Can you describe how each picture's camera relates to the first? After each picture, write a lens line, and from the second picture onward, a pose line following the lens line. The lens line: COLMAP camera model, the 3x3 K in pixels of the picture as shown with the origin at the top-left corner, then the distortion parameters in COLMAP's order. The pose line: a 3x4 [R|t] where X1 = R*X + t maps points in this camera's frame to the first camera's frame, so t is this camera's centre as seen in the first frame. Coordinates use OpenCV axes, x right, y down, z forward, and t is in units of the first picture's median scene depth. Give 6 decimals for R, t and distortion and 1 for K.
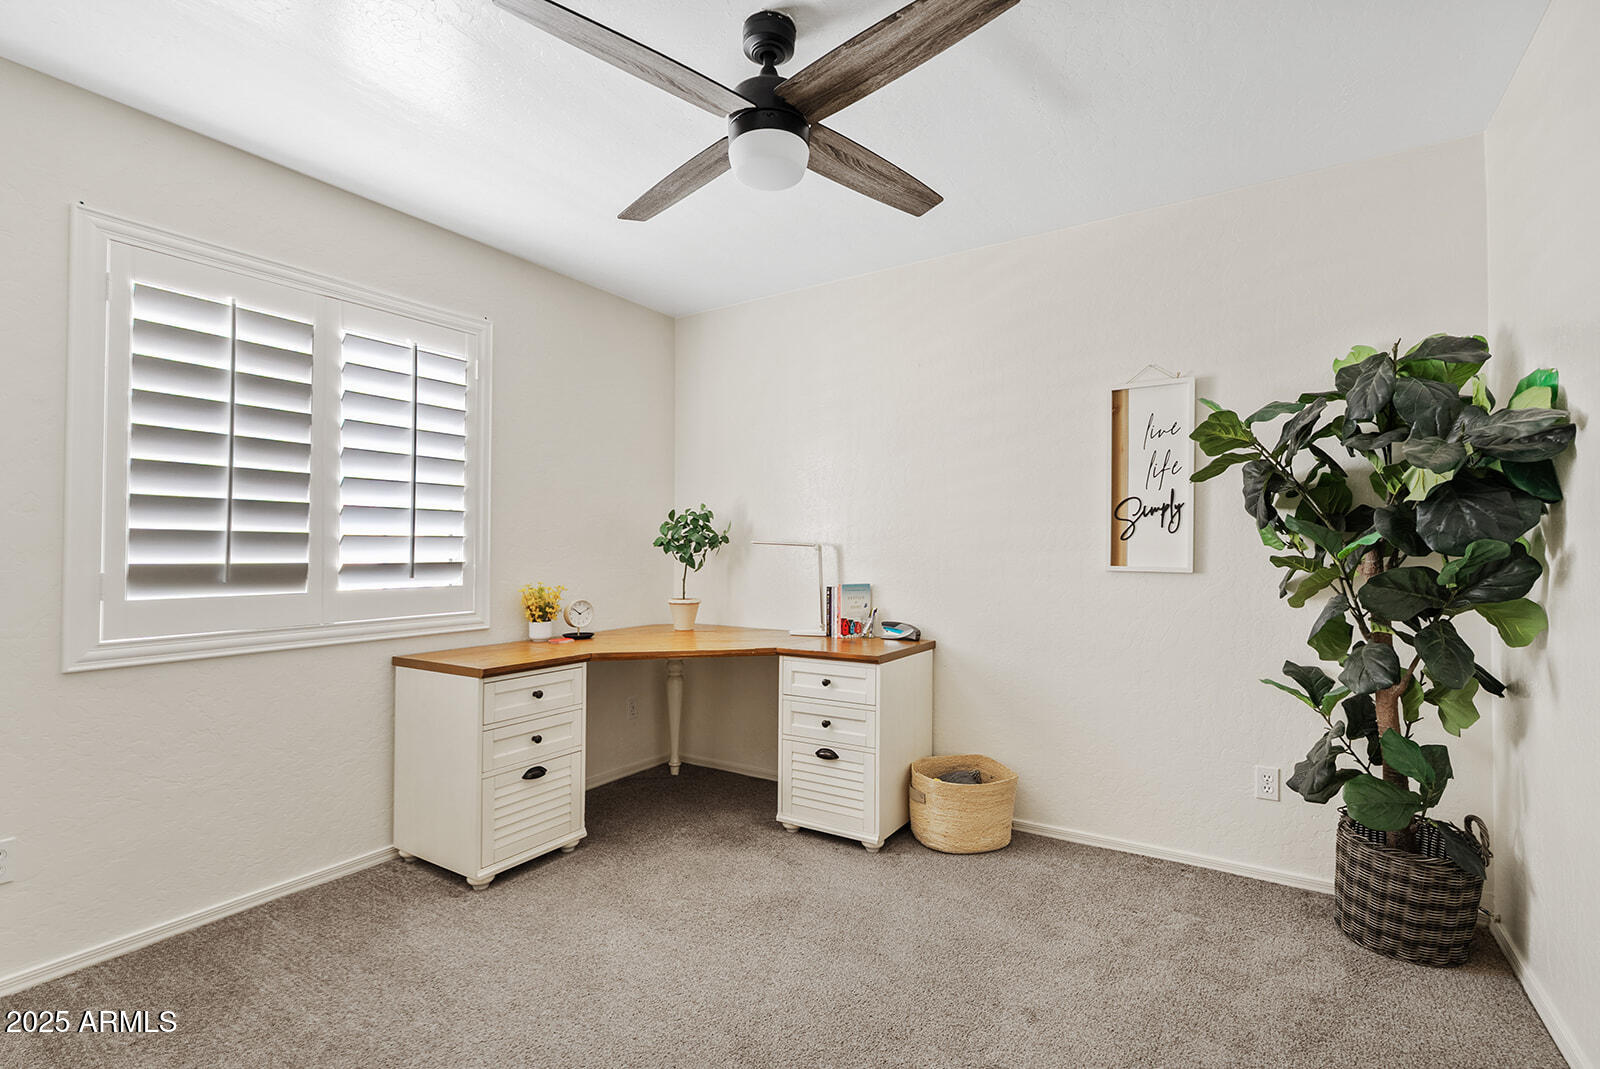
lens RADIAL K [[732.4, 0, 791.0], [0, 732.4, 536.6], [0, 0, 1]] dist [-0.004751, 0.001223]
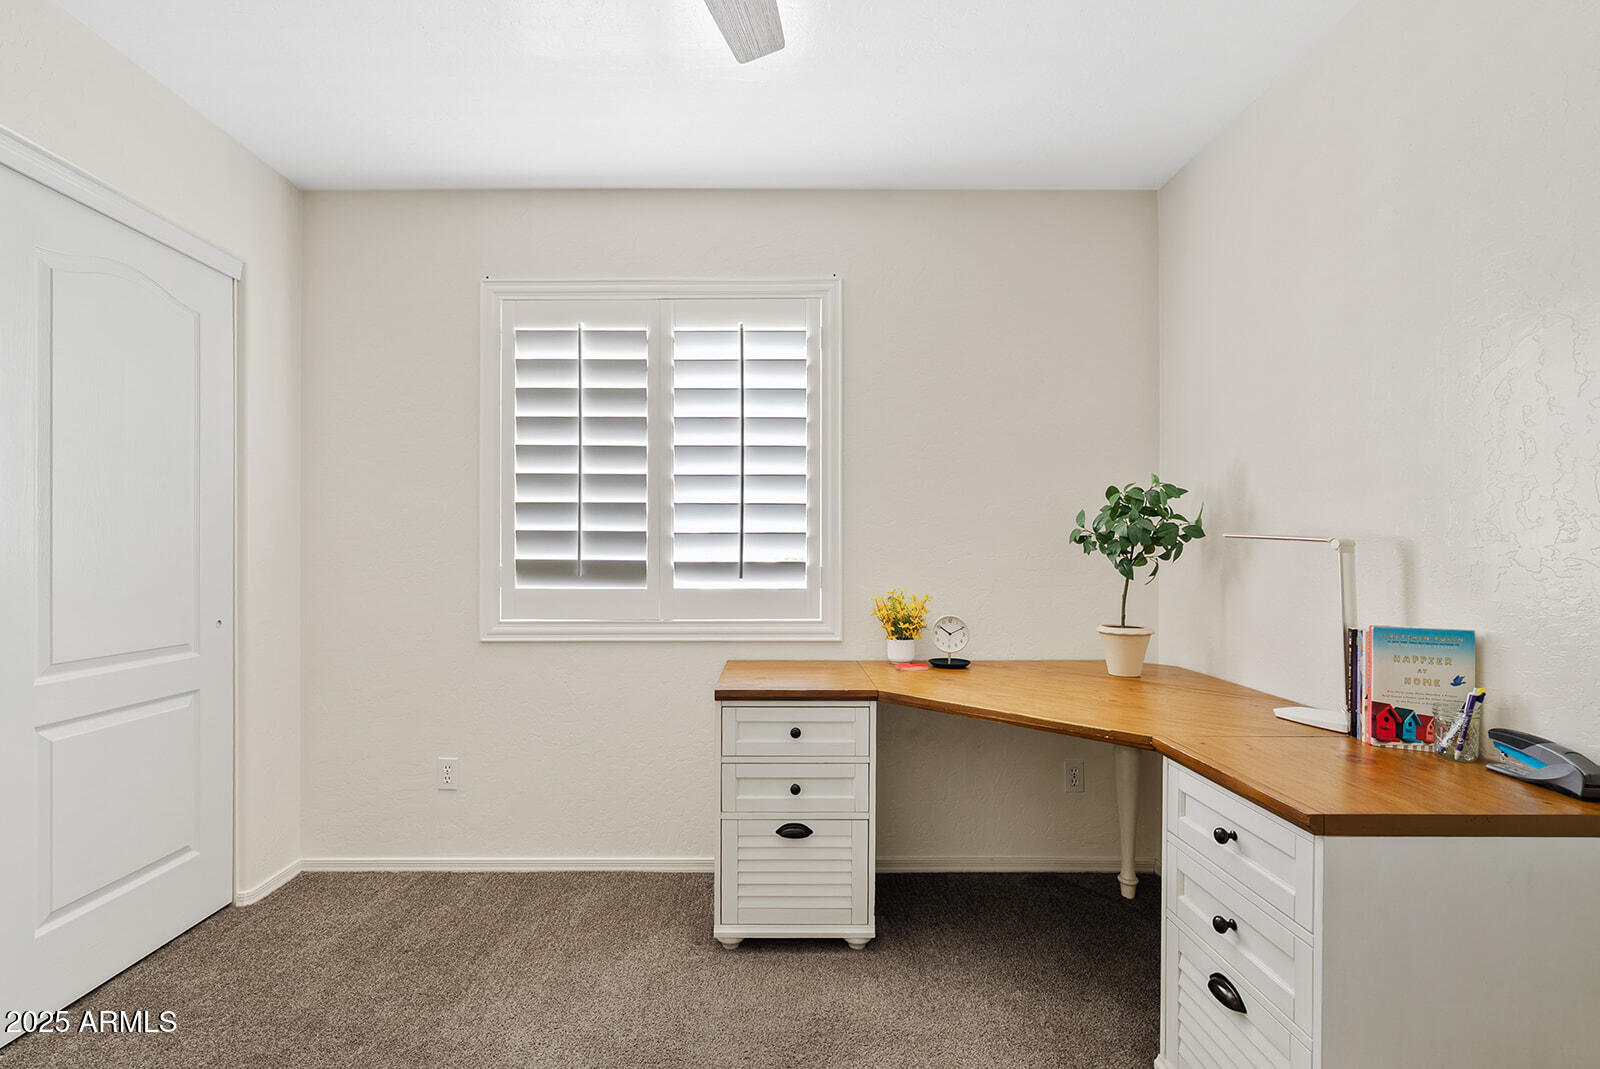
lens RADIAL K [[732.4, 0, 800.4], [0, 732.4, 544.2], [0, 0, 1]] dist [-0.004751, 0.001223]
pose [[0.549618, -0.003082, -0.835410, 0.298678], [0.012778, 0.999907, 0.004717, 0.009833], [0.835318, -0.013267, 0.549606, 0.547830]]
